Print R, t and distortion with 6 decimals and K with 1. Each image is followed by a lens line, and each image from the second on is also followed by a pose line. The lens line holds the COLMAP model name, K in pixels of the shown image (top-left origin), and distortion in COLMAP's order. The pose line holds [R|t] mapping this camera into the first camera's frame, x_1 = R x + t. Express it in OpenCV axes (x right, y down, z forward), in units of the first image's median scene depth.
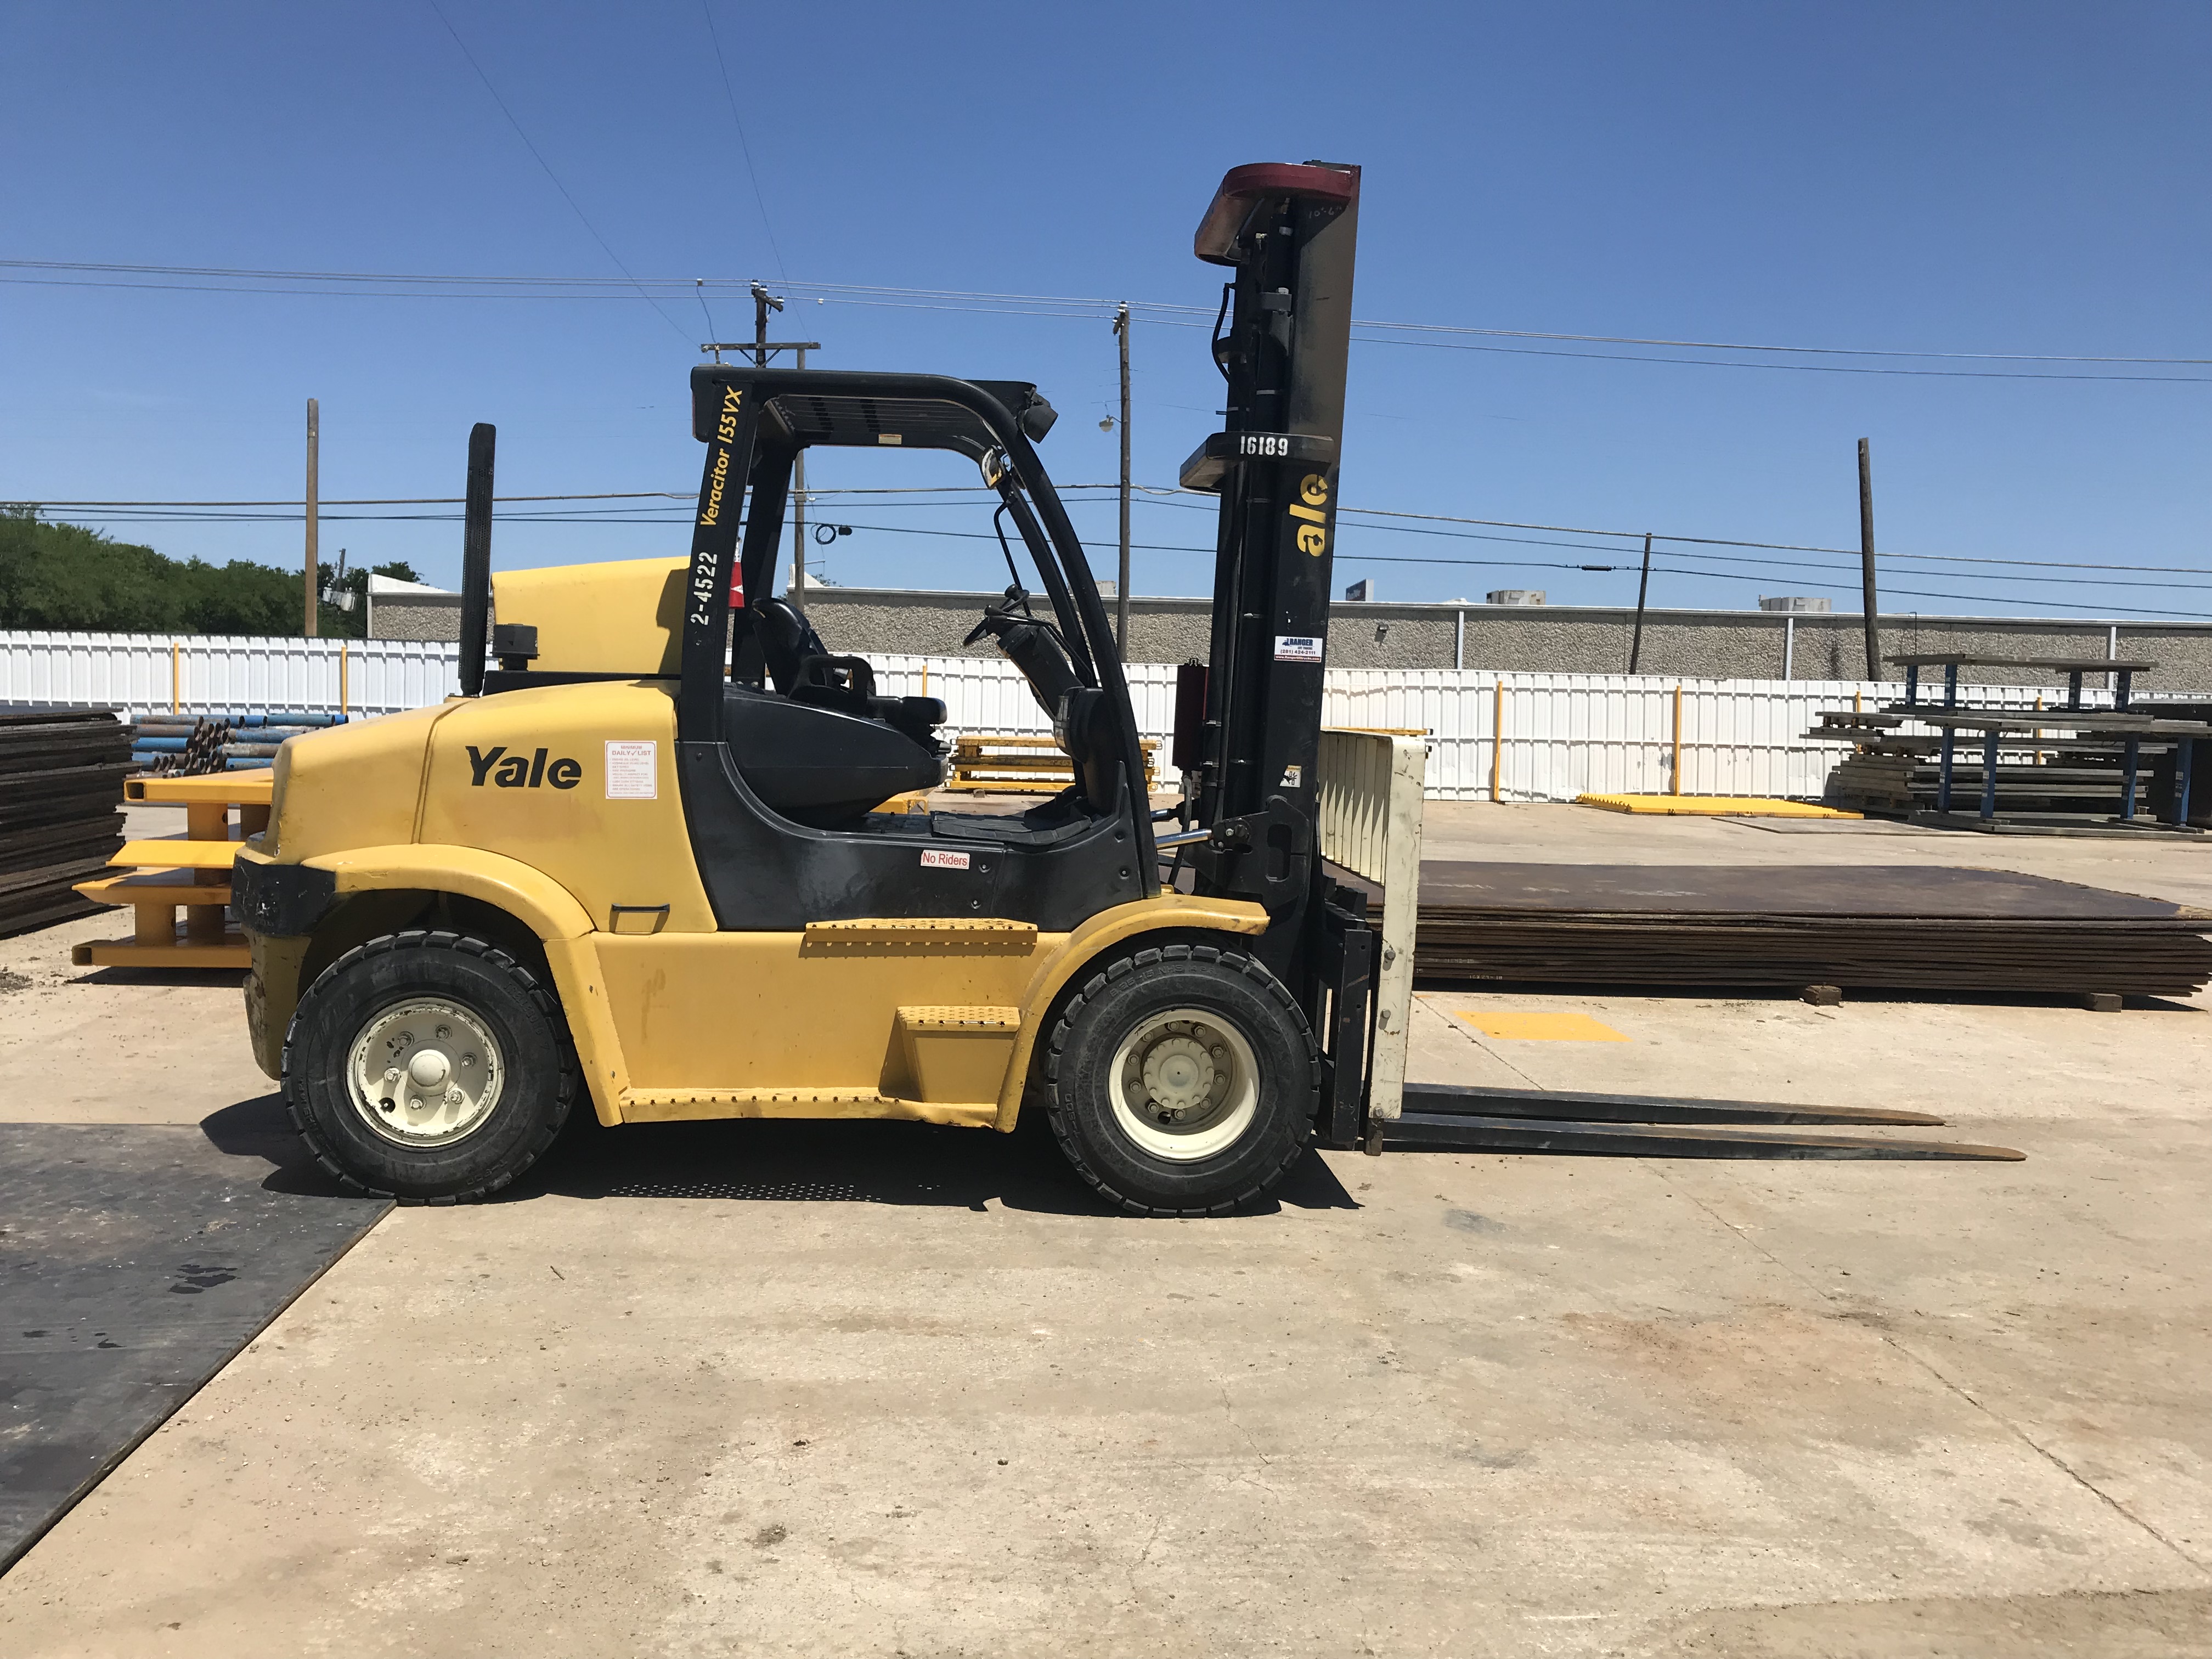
lens RADIAL K [[1880.4, 0, 1093.9], [0, 1880.4, 828.0], [0, 0, 1]] dist [-0.001281, 0.019386]
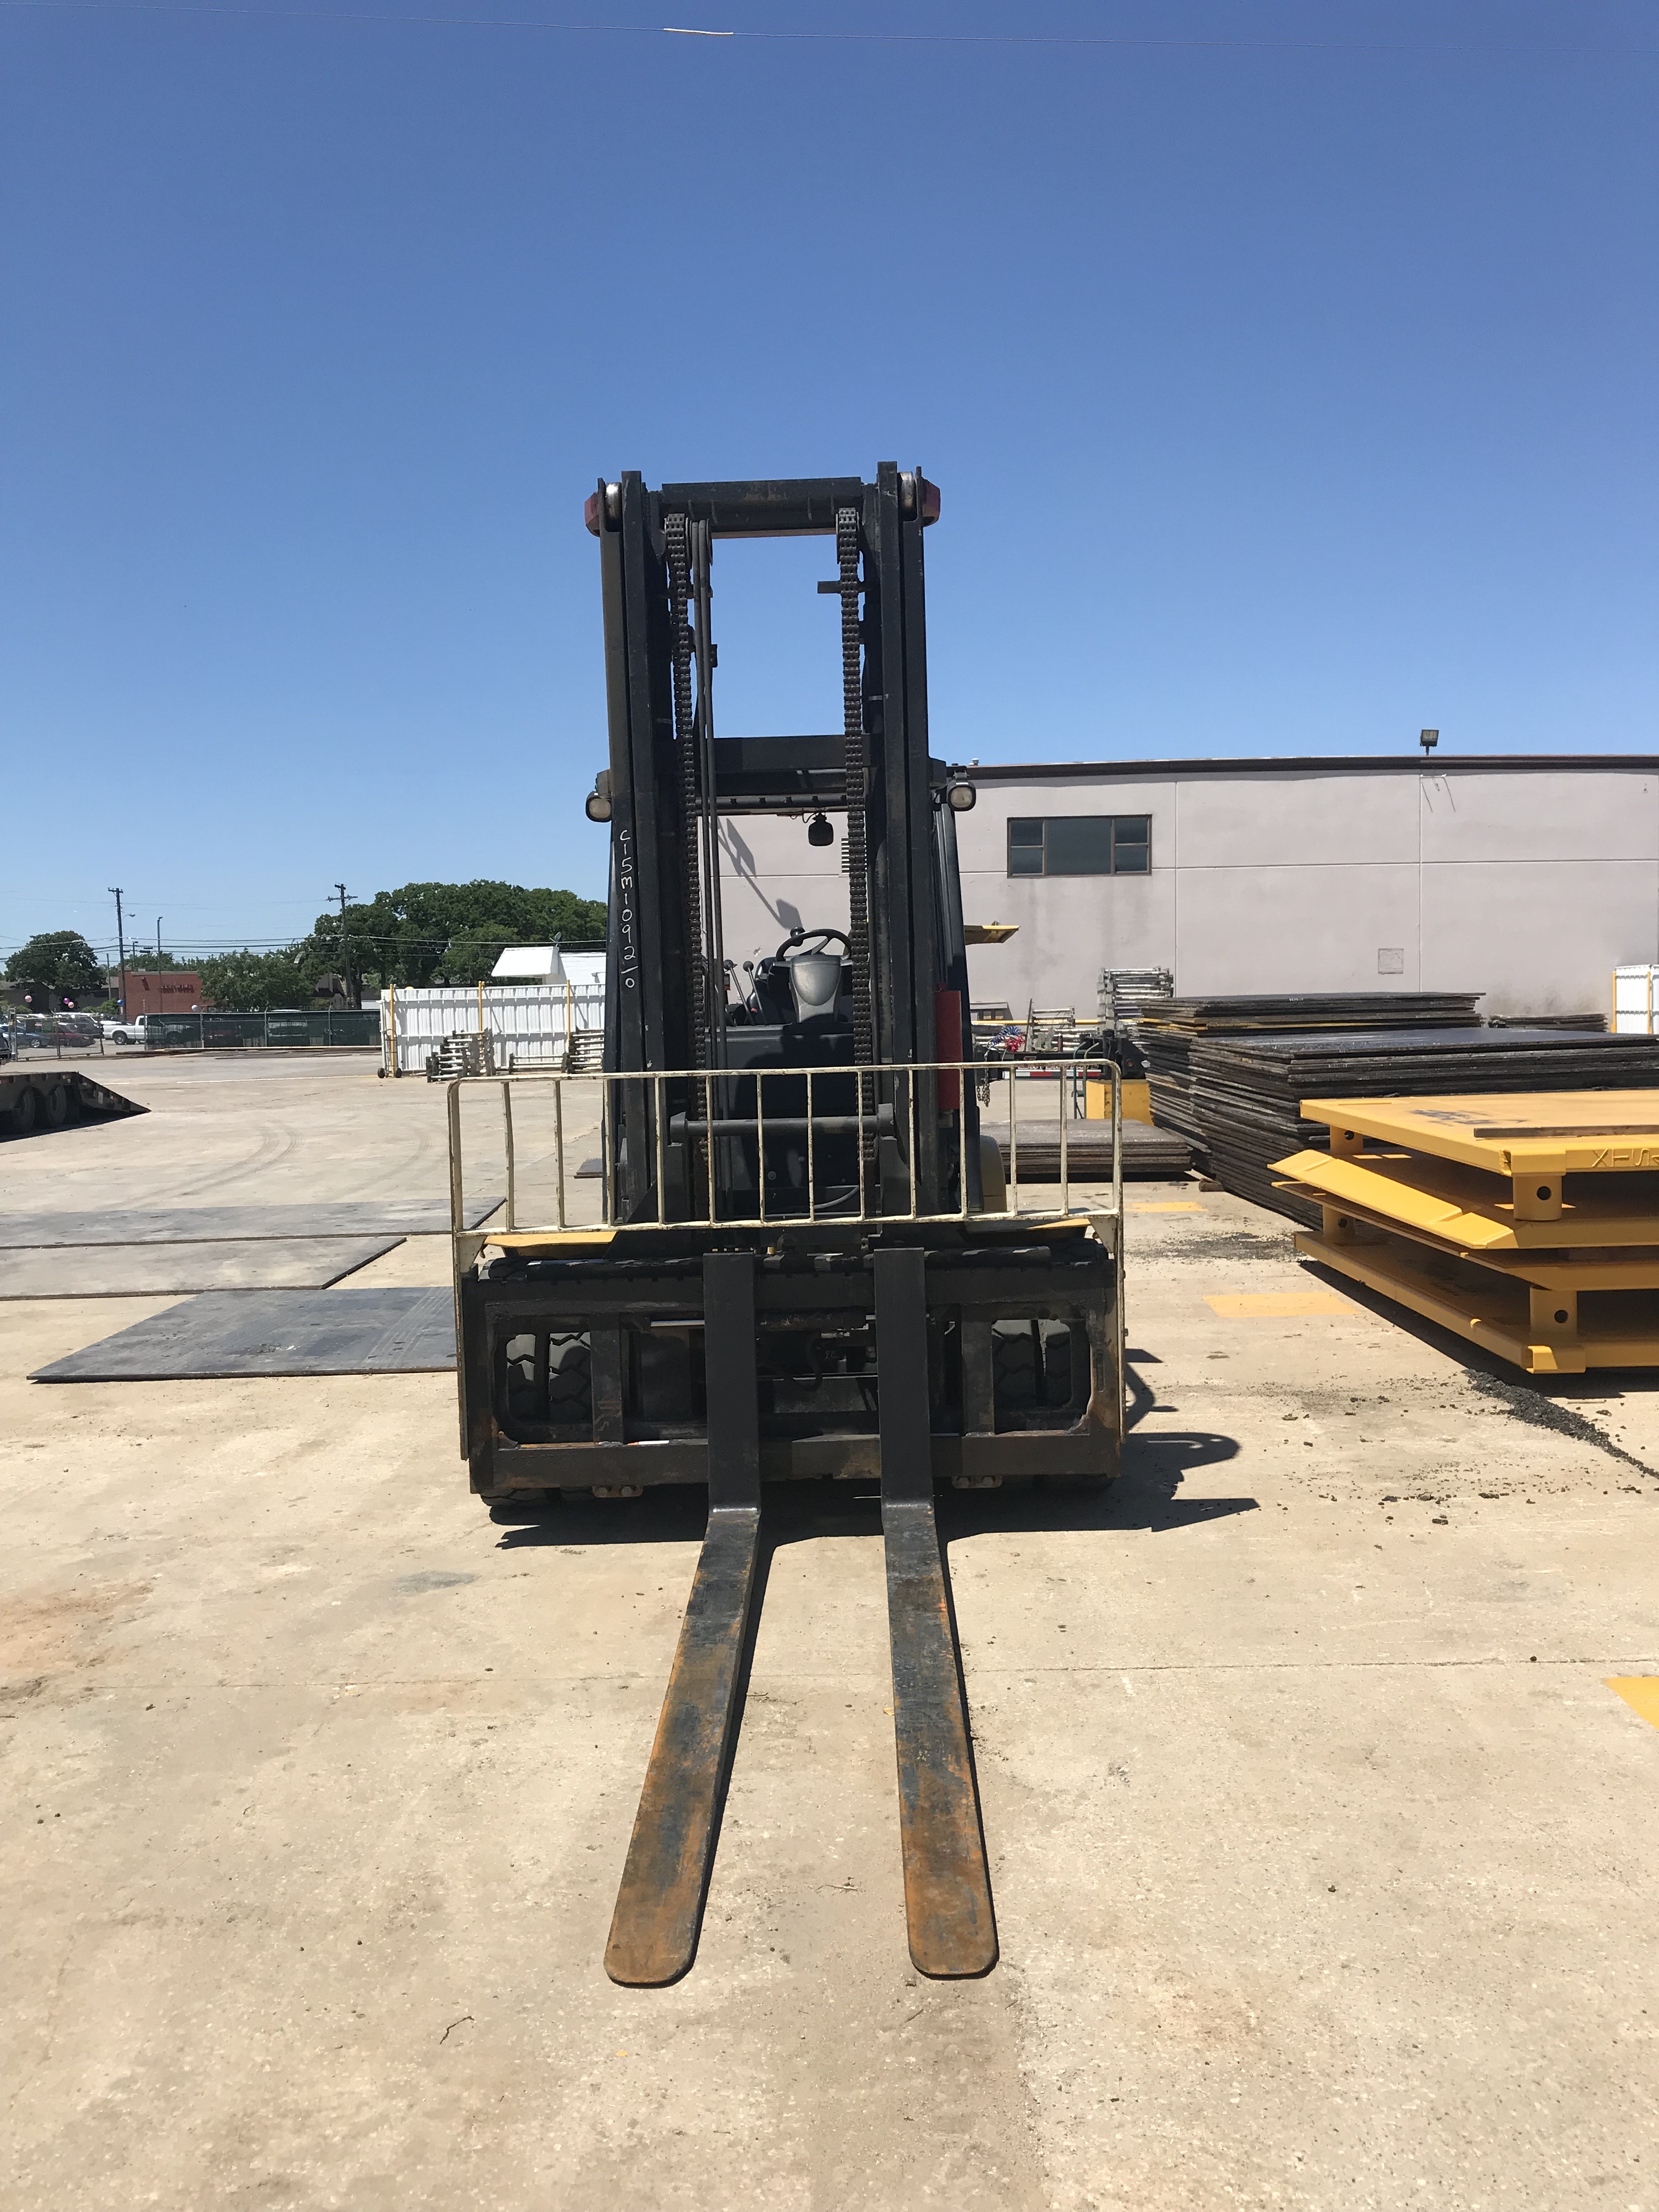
lens RADIAL K [[1880.4, 0, 807.3], [0, 1880.4, 1107.9], [0, 0, 1]] dist [-0.001281, 0.019386]
pose [[-0.114756, 0.029617, -0.992952, 1.119041], [-0.048682, 0.998187, 0.035399, -0.075102], [0.992200, 0.052401, -0.113106, 1.277617]]
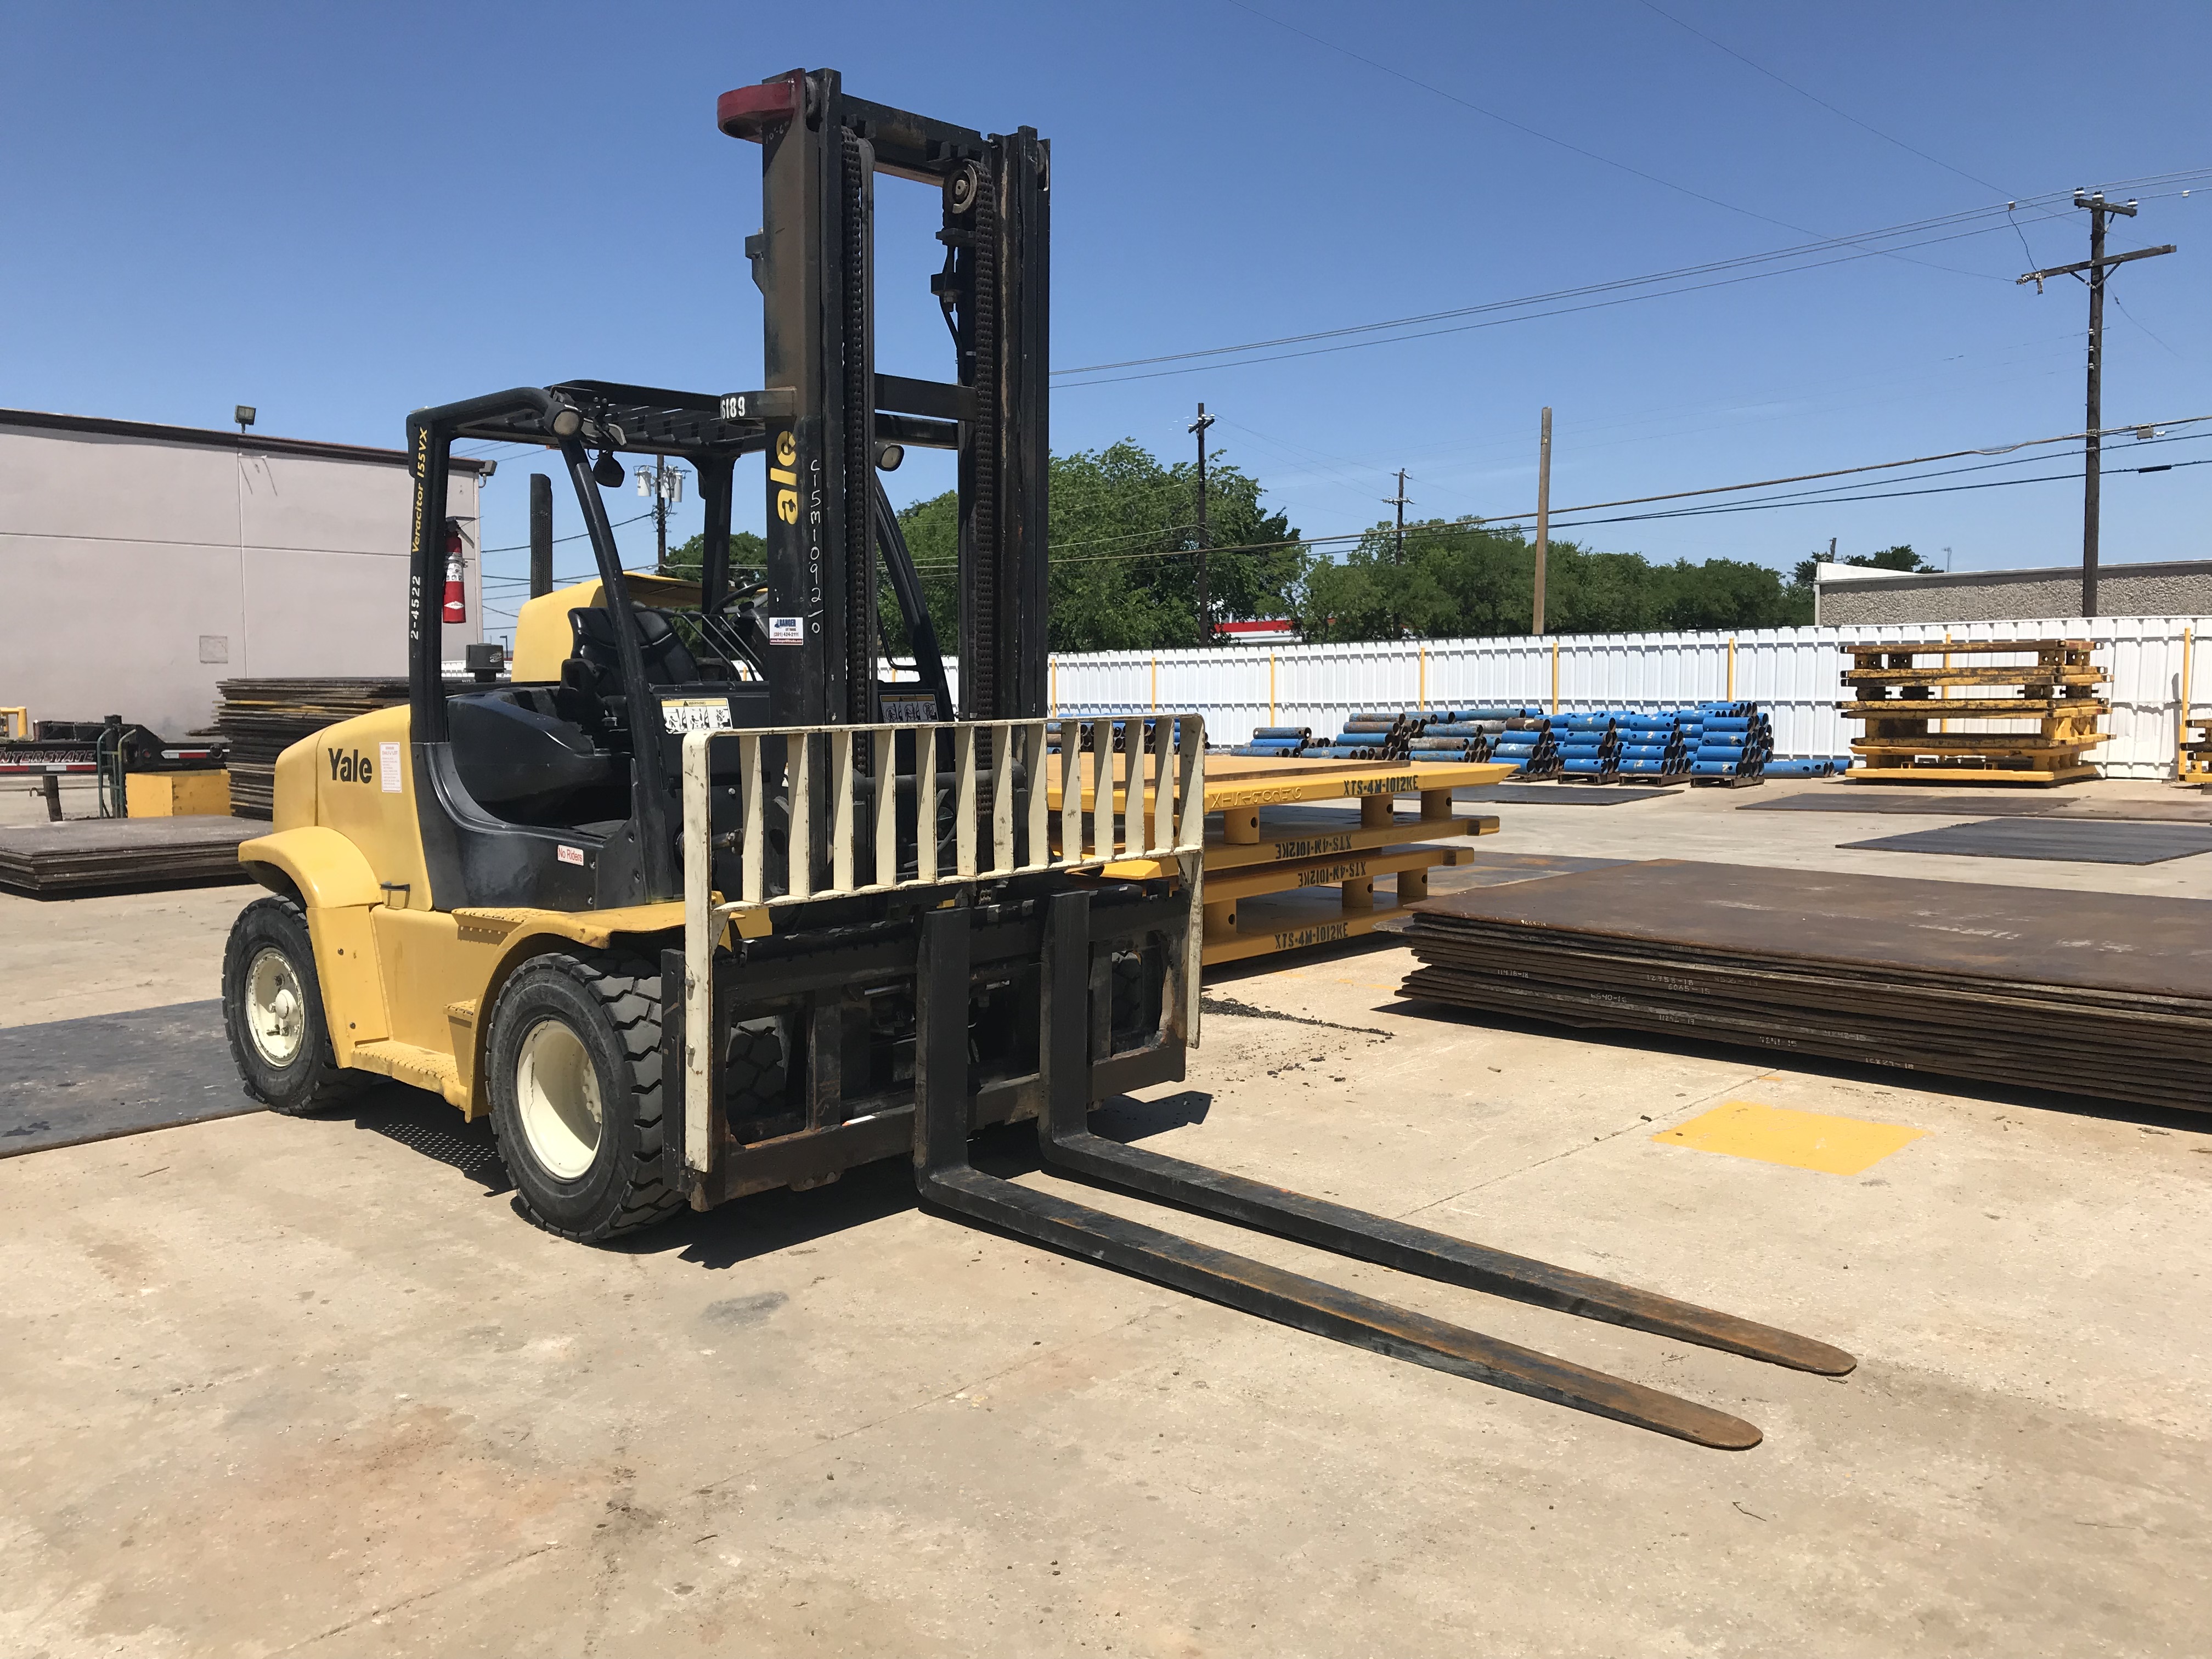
lens RADIAL K [[1880.4, 0, 1118.1], [0, 1880.4, 835.1], [0, 0, 1]] dist [-0.001281, 0.019386]
pose [[0.670908, 0.028277, -0.741001, 0.921545], [-0.021437, 0.999595, 0.018736, -0.020714], [0.741230, 0.003314, 0.671242, 0.555392]]
